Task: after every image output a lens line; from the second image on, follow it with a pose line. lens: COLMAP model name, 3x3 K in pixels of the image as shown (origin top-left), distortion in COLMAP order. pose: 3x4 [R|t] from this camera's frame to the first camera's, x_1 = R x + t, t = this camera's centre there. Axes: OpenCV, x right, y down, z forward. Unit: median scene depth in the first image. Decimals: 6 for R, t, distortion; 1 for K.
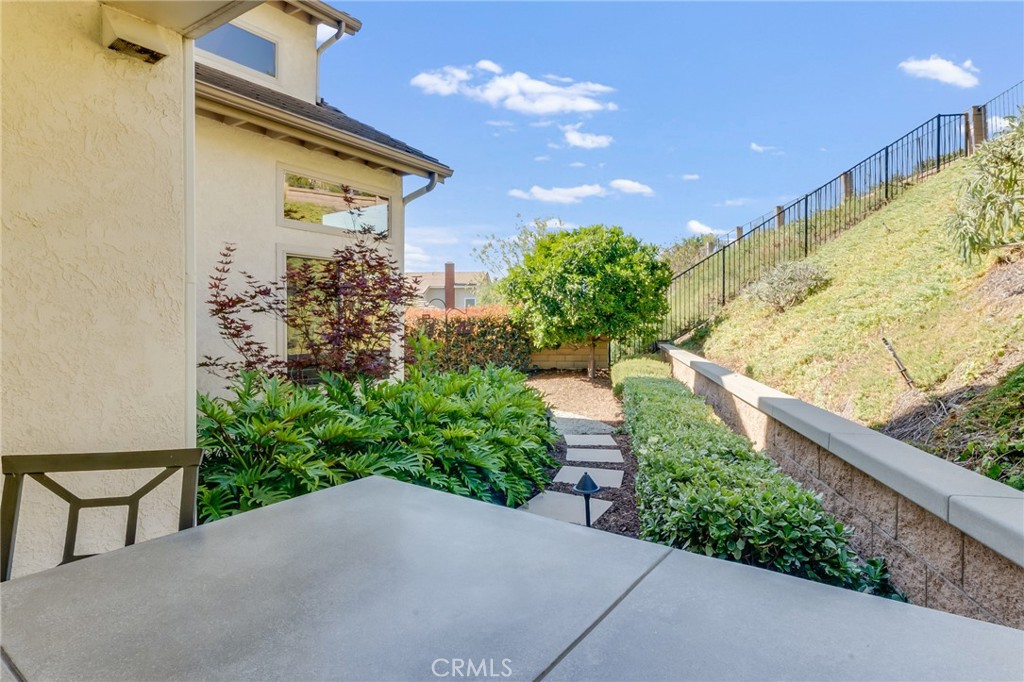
lens RADIAL K [[547.8, 0, 514.6], [0, 547.8, 326.1], [0, 0, 1]] dist [-0.005895, -0.000738]
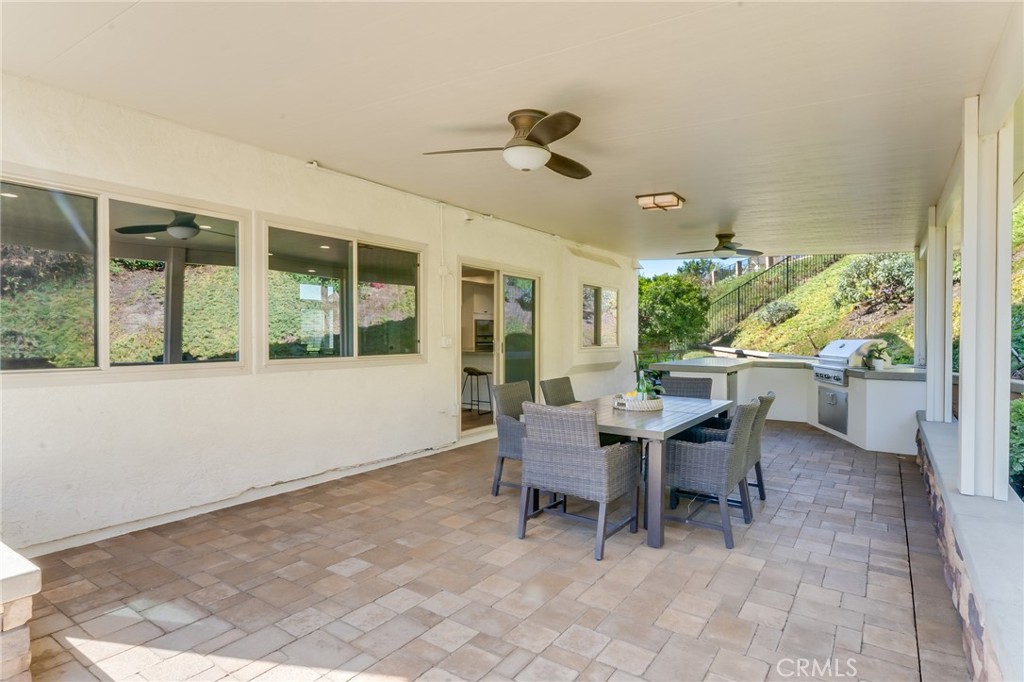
lens RADIAL K [[548.8, 0, 512.5], [0, 548.8, 337.7], [0, 0, 1]] dist [0.002273, -0.001036]
pose [[0.999810, 0.001356, 0.019432, -0.400499], [-0.001350, 0.999999, -0.000343, 0.014659], [-0.019432, 0.000316, 0.999811, -0.779595]]
